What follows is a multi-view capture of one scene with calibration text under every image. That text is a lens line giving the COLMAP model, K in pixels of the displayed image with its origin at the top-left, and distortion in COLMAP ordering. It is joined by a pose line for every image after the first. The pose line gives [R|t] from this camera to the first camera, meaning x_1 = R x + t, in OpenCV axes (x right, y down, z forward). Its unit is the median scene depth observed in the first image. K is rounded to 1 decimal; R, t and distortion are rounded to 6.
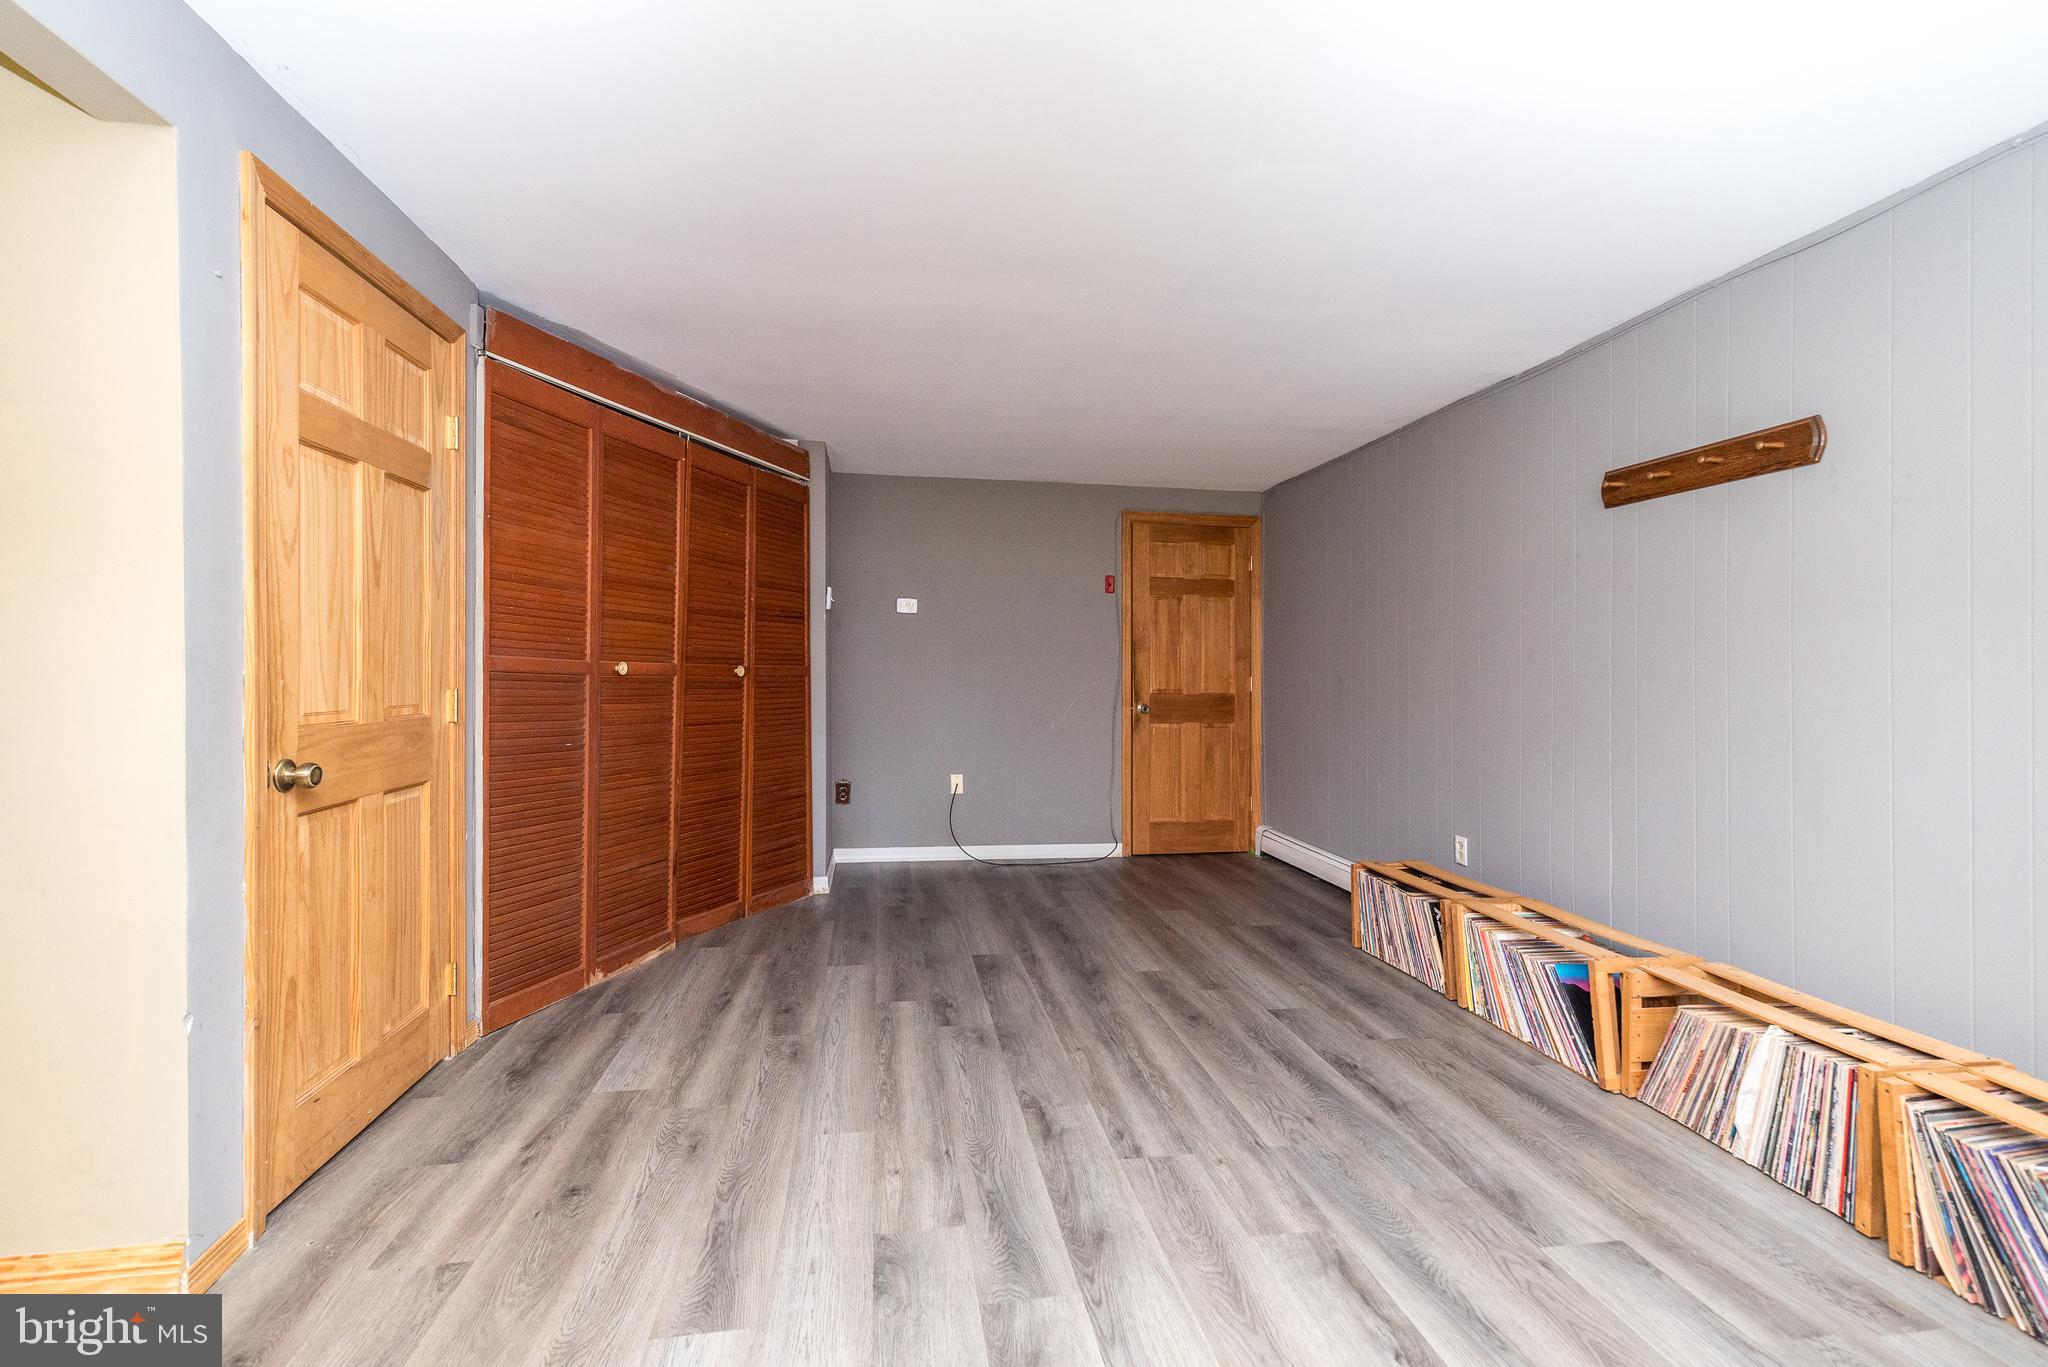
lens RADIAL K [[886.0, 0, 1024.1], [0, 886.0, 666.3], [0, 0, 1]] dist [0.002533, 0.000466]
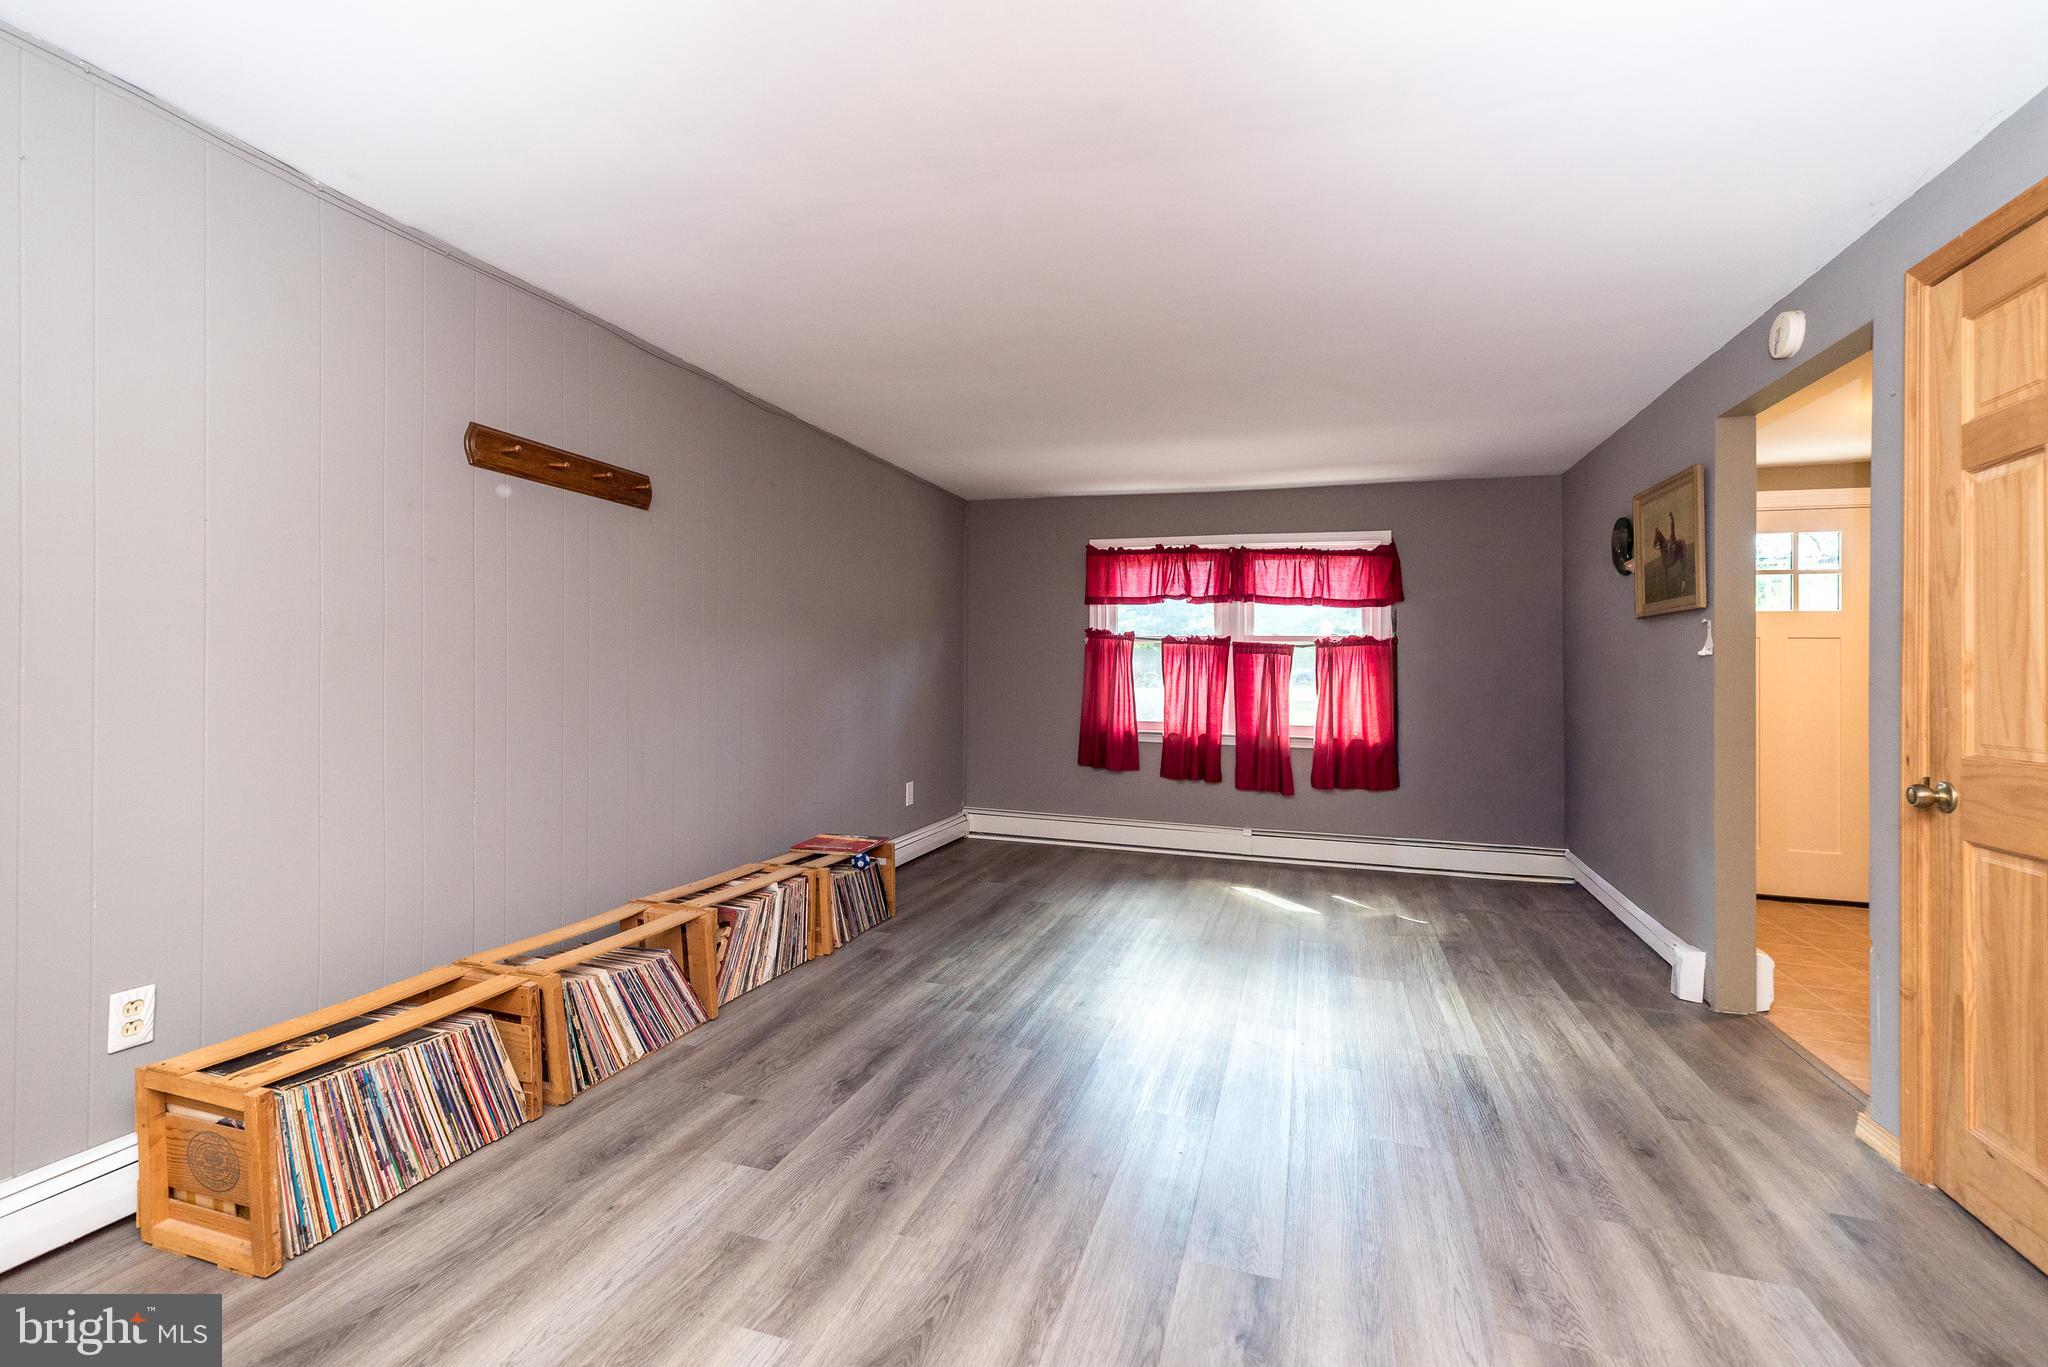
lens RADIAL K [[891.4, 0, 1024.0], [0, 891.4, 683.5], [0, 0, 1]] dist [0.001977, -0.000054]
pose [[-0.888885, -0.032733, 0.456960, -0.206585], [-0.034138, 0.999404, 0.005184, 0.009405], [-0.456857, -0.010991, -0.889472, 1.615145]]
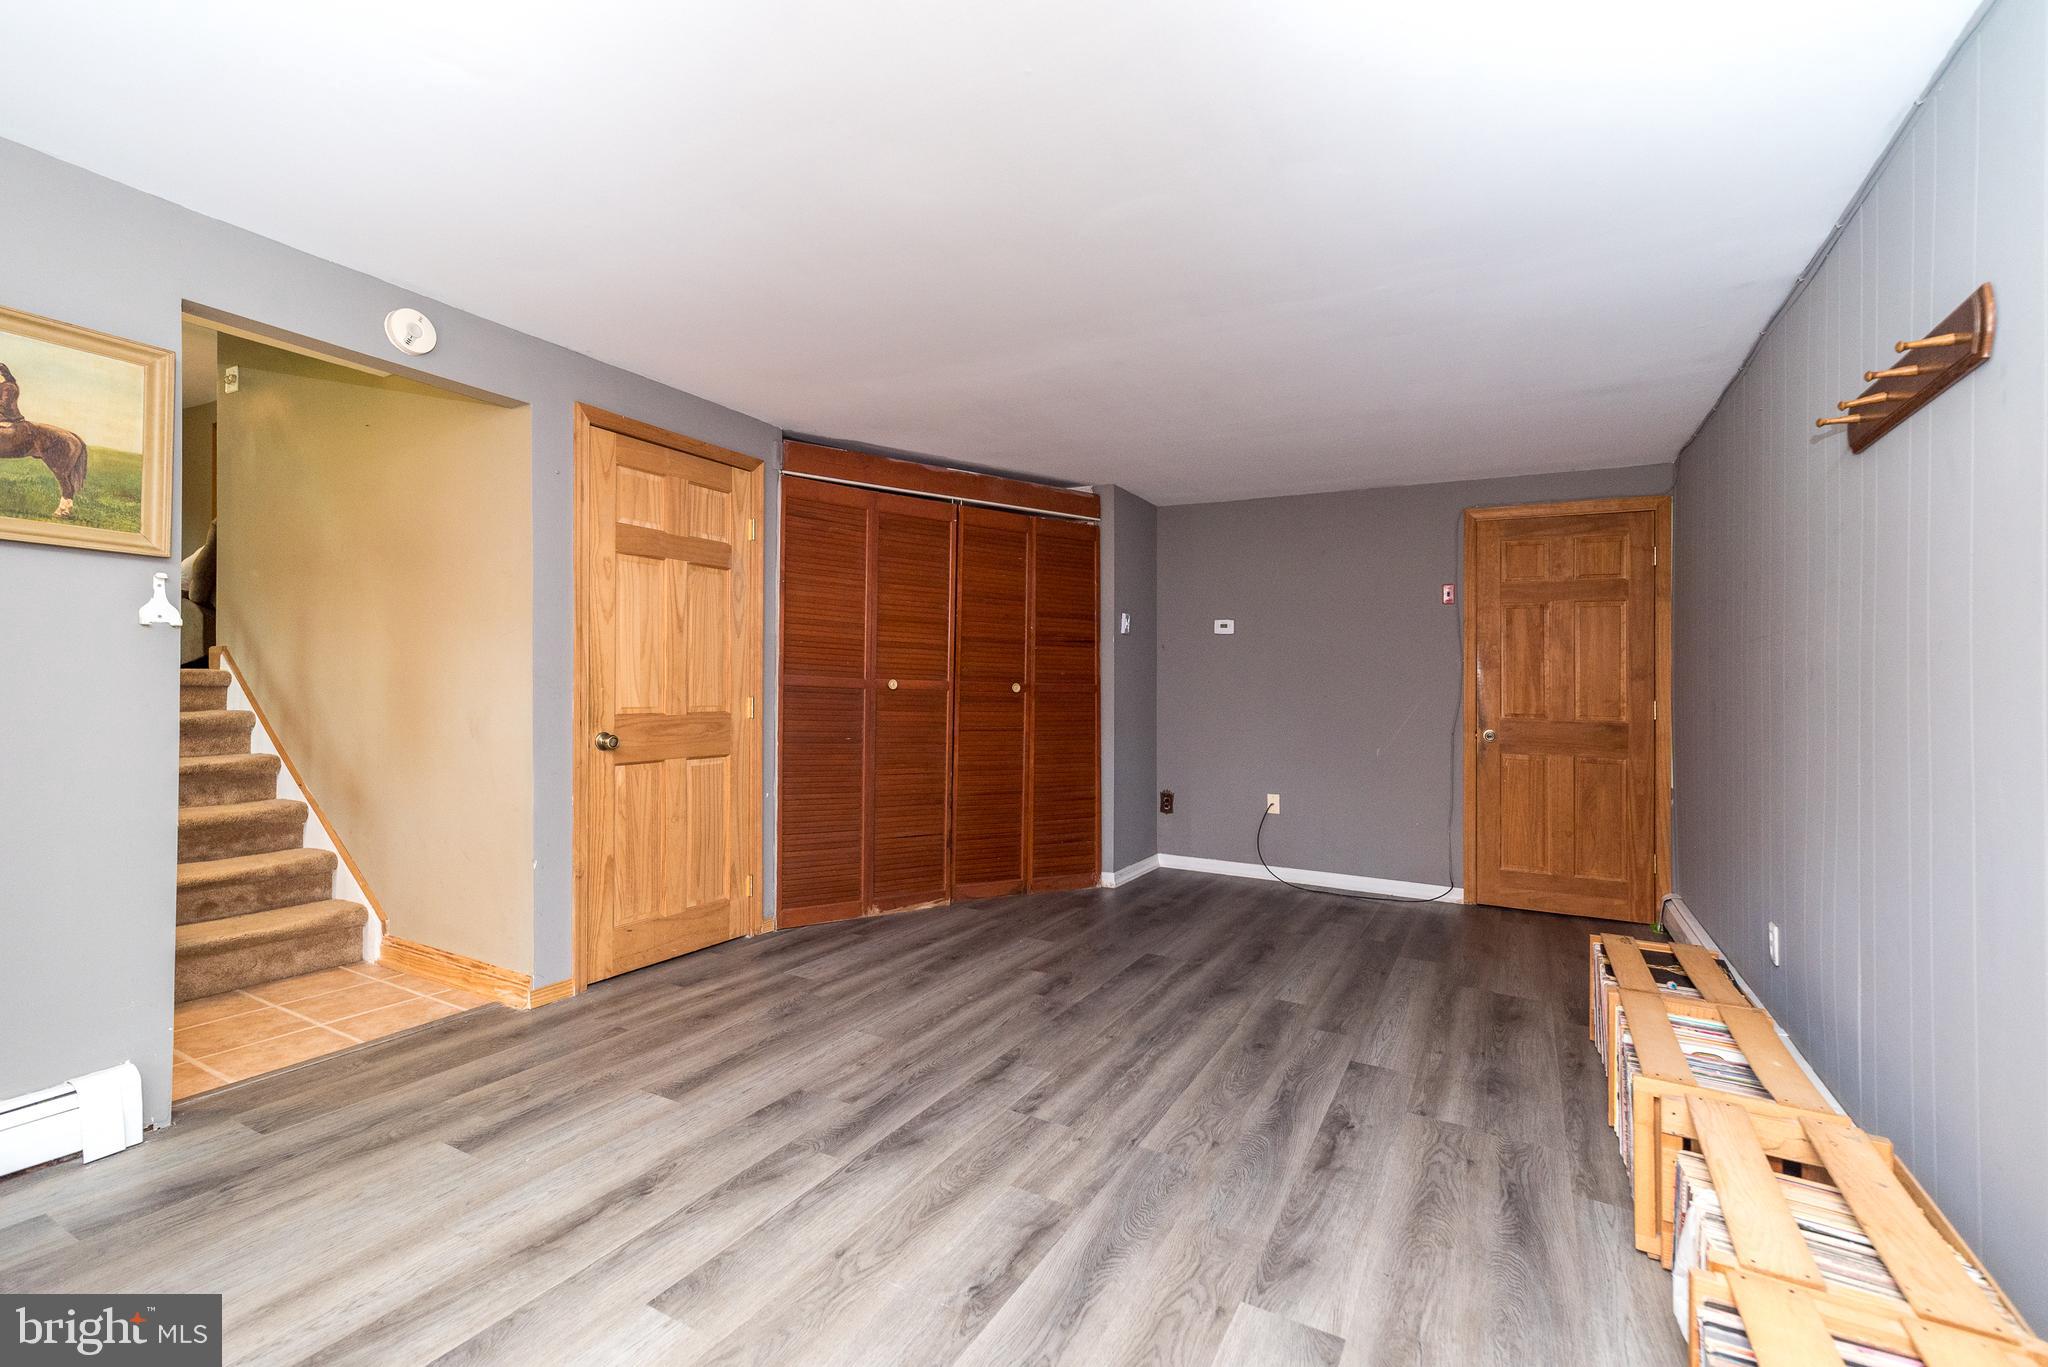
lens RADIAL K [[891.4, 0, 1024.0], [0, 891.4, 683.5], [0, 0, 1]] dist [0.001977, -0.000054]
pose [[0.786915, 0.003374, -0.617052, 0.612177], [-0.006693, 0.999973, -0.003067, 0.004329], [0.617025, 0.006544, 0.786916, 0.071203]]
